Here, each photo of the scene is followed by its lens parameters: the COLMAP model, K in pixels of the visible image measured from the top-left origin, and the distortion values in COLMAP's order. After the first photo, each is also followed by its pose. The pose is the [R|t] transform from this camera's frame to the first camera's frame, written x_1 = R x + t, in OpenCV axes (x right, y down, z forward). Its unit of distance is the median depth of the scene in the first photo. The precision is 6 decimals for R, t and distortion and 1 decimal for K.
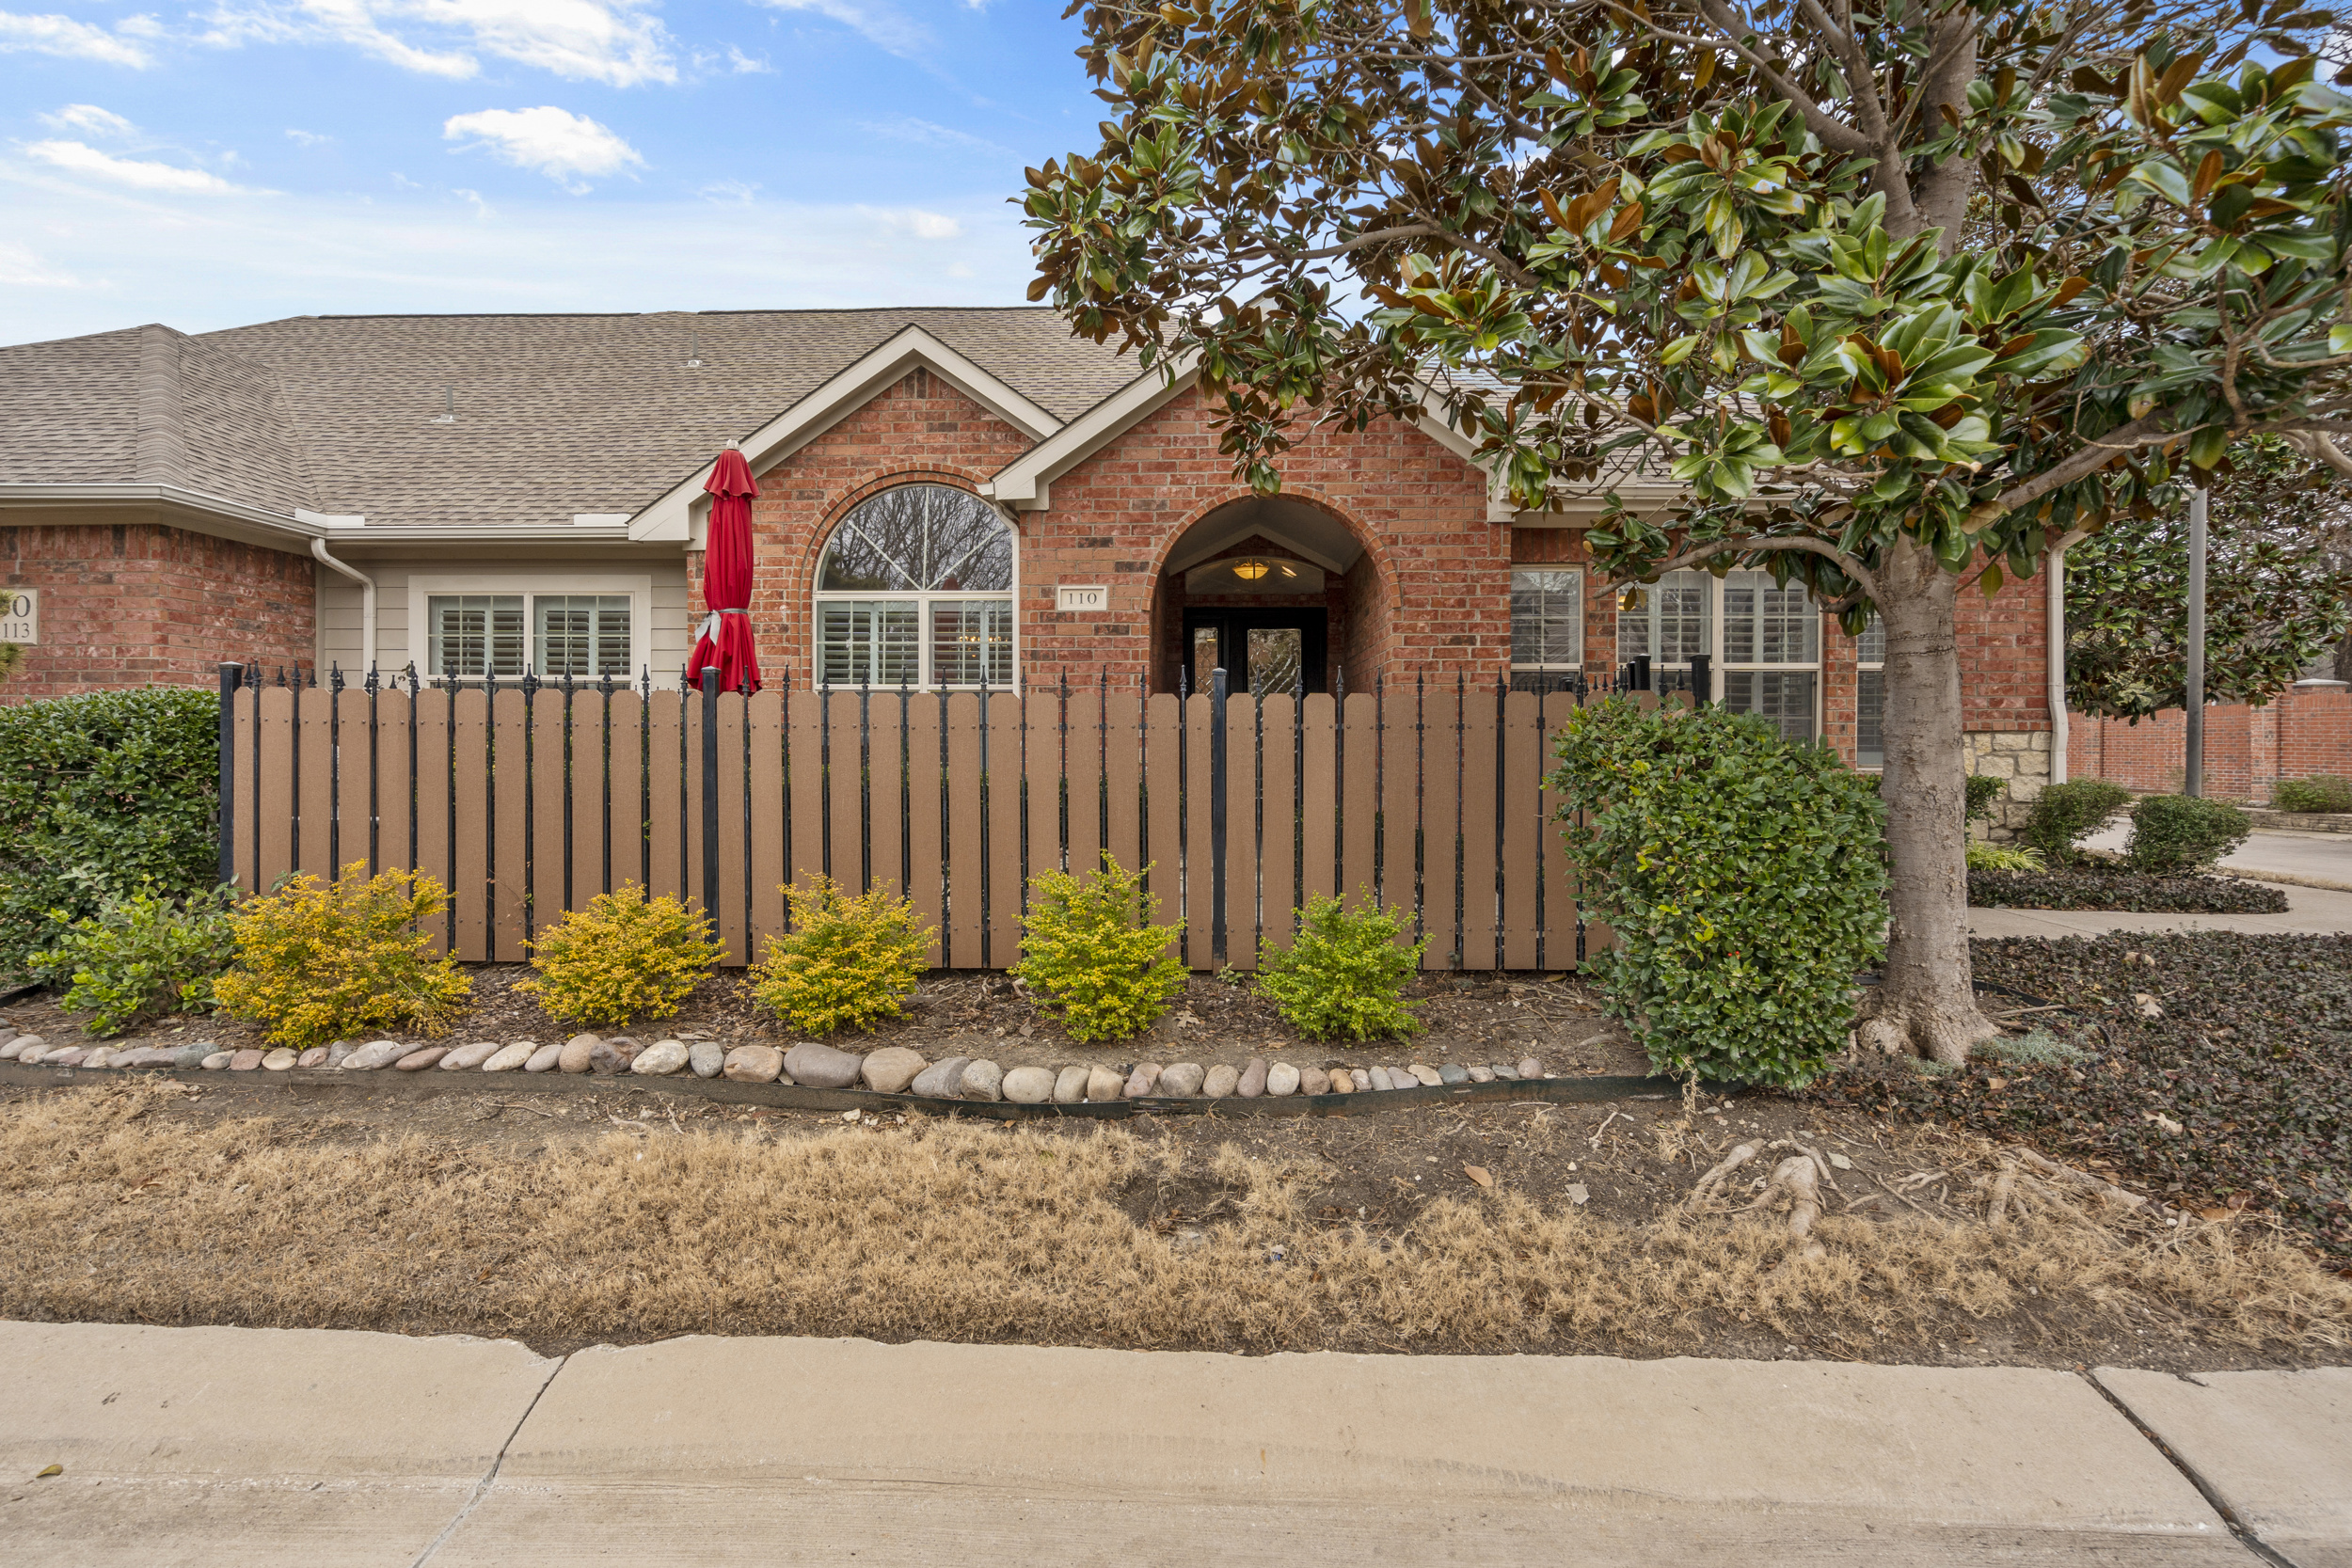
lens RADIAL K [[1073.6, 0, 1171.2], [0, 1073.6, 736.6], [0, 0, 1]] dist [0.000654, 0.000752]
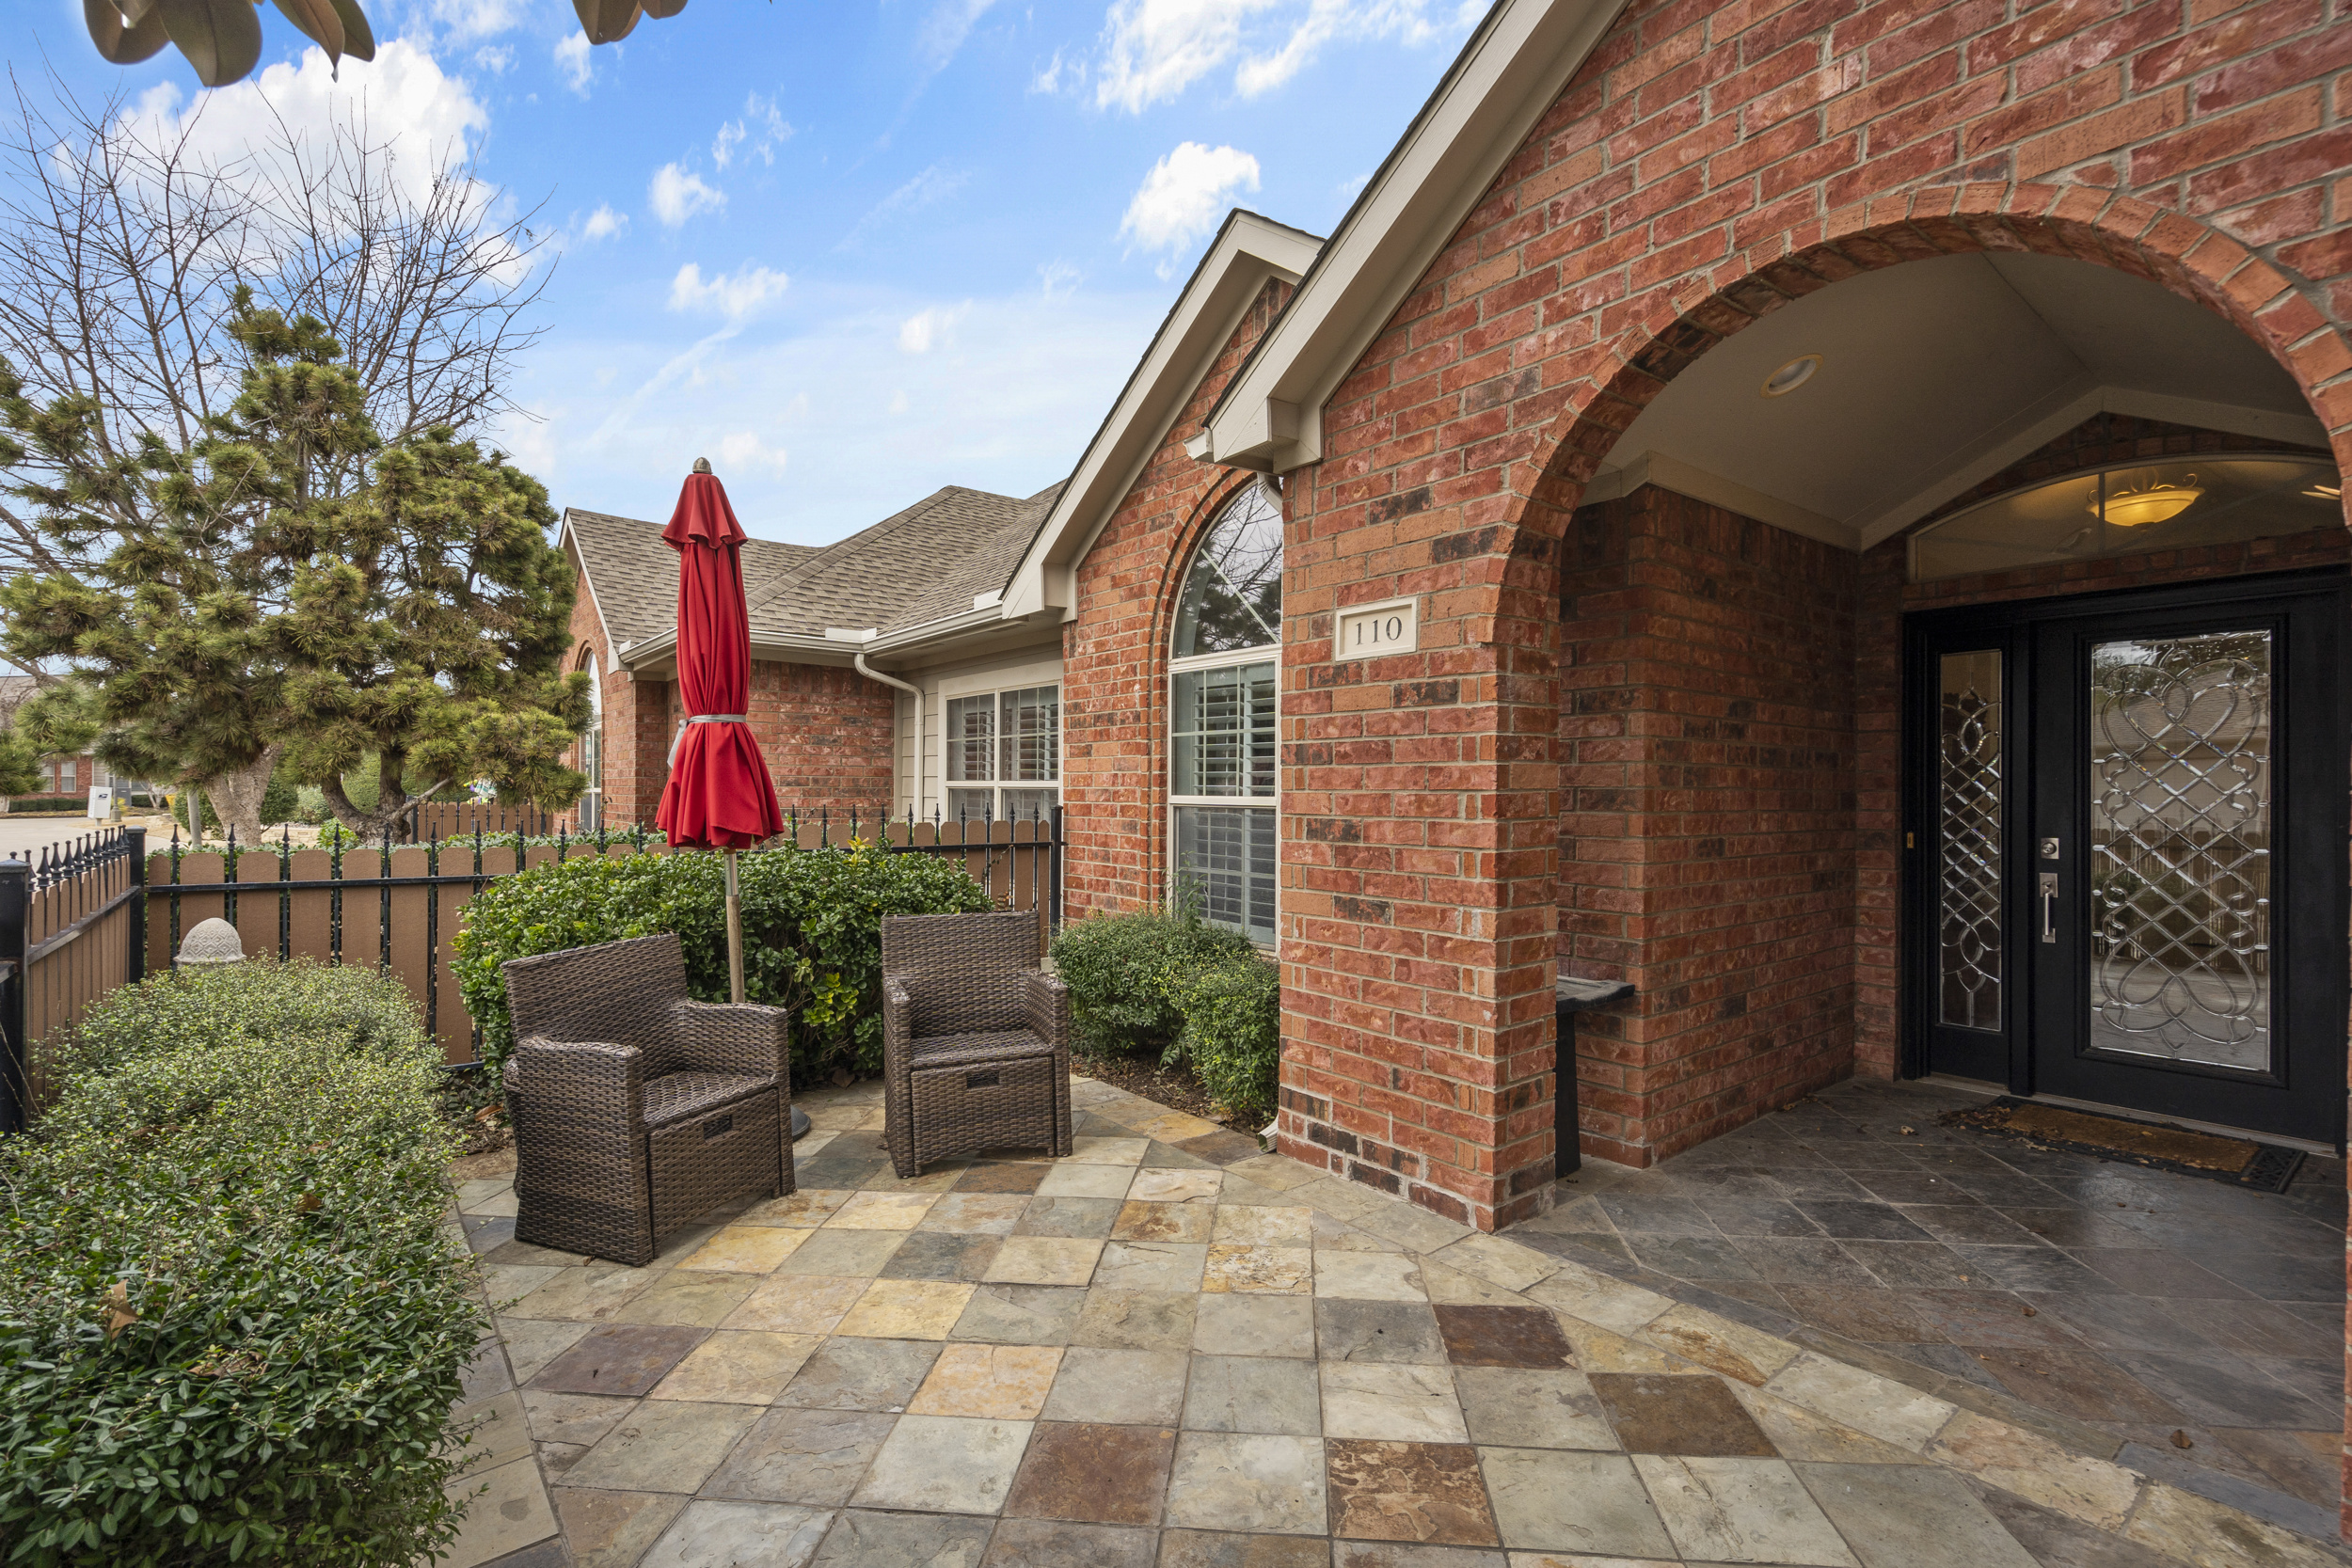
lens RADIAL K [[1073.6, 0, 1180.9], [0, 1073.6, 791.7], [0, 0, 1]] dist [0.000654, 0.000752]
pose [[0.644587, 0.001986, -0.764528, 0.206212], [-0.003086, 0.999995, -0.000004, -0.053662], [0.764525, 0.002362, 0.644590, 0.586468]]
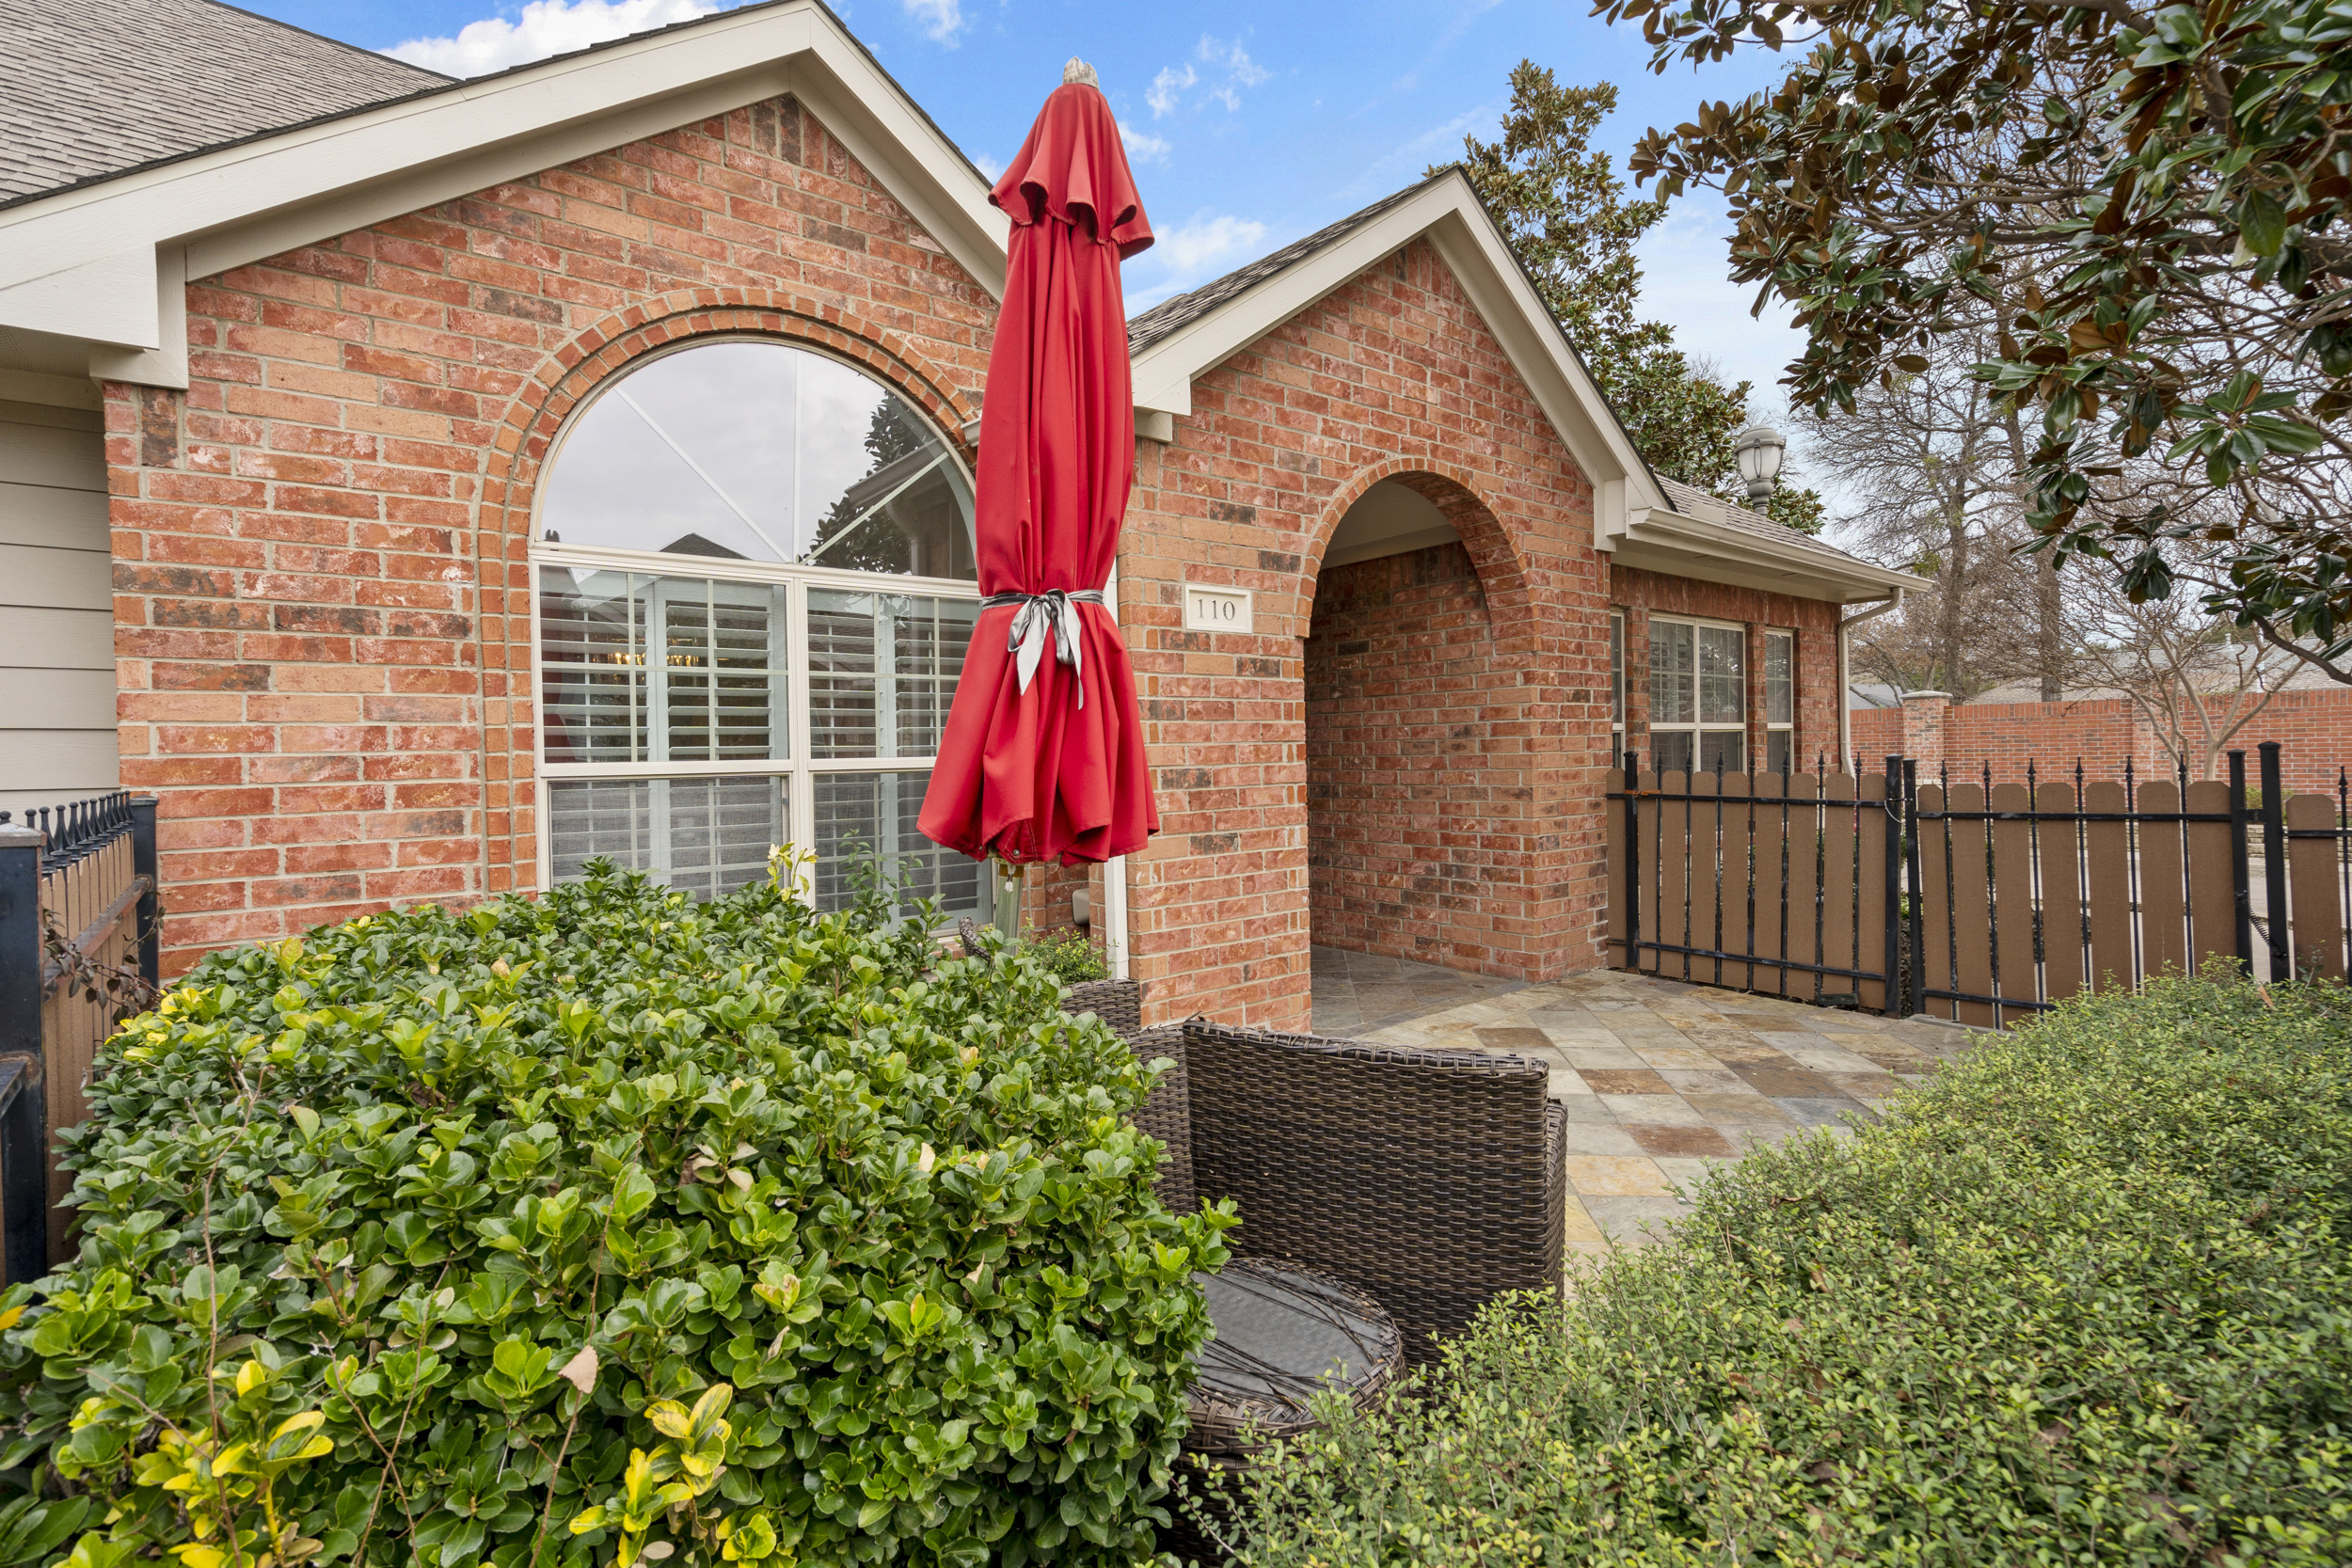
lens RADIAL K [[1073.6, 0, 1192.4], [0, 1073.6, 767.2], [0, 0, 1]] dist [0.000654, 0.000752]
pose [[0.755817, -0.026586, 0.654243, -0.431650], [0.022991, 0.999637, 0.014061, -0.050080], [-0.654379, 0.004414, 0.756154, 0.540634]]
